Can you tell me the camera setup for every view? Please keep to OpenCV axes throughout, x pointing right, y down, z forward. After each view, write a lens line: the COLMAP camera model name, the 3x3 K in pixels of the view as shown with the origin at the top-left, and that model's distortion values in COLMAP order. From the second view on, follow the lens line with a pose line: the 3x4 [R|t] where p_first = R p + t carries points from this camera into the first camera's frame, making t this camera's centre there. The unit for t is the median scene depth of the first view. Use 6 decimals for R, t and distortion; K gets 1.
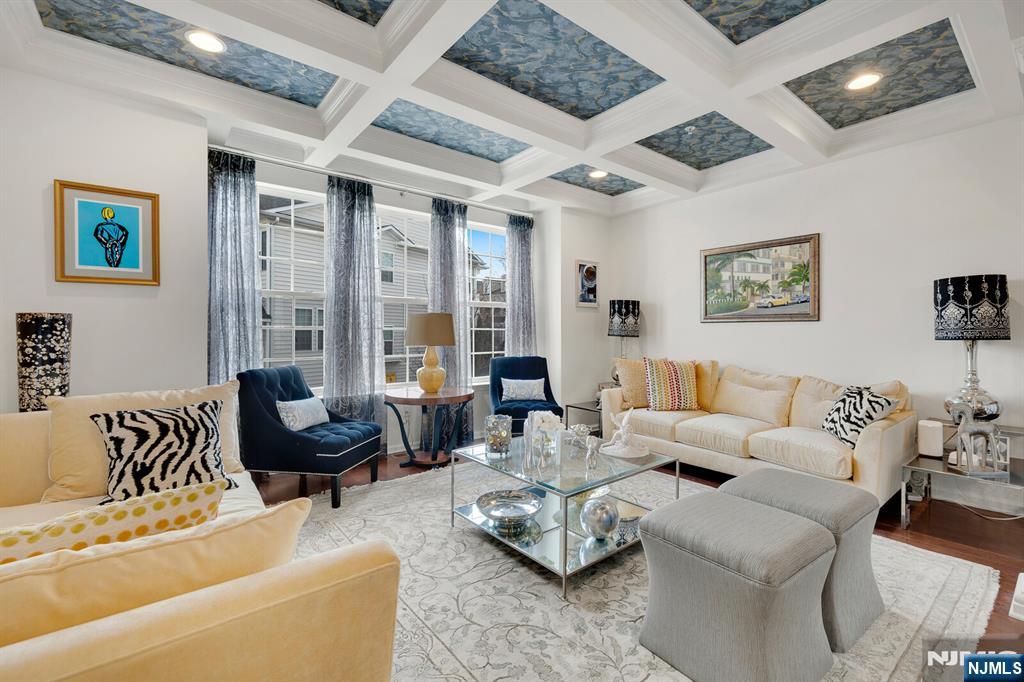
lens RADIAL K [[460.1, 0, 523.8], [0, 460.1, 326.5], [0, 0, 1]] dist [0.002962, -0.000088]
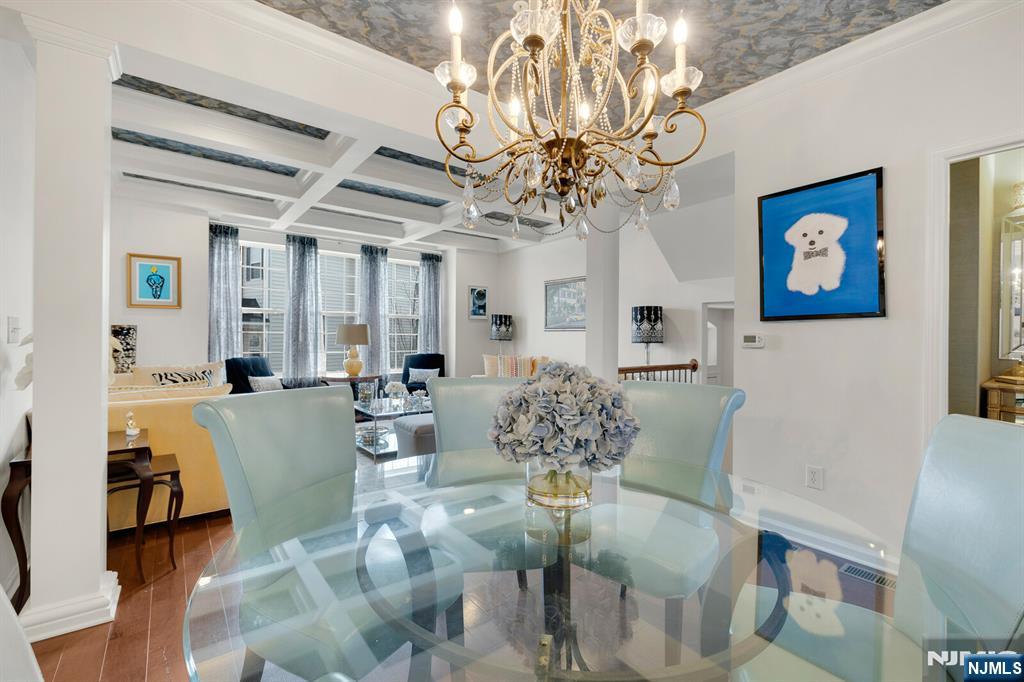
lens RADIAL K [[460.1, 0, 518.3], [0, 460.1, 332.6], [0, 0, 1]] dist [0.002962, -0.000088]
pose [[0.999817, 0.006683, -0.017928, 0.377439], [-0.006625, 0.999973, 0.003324, -0.008013], [0.017949, -0.003205, 0.999834, -0.524644]]
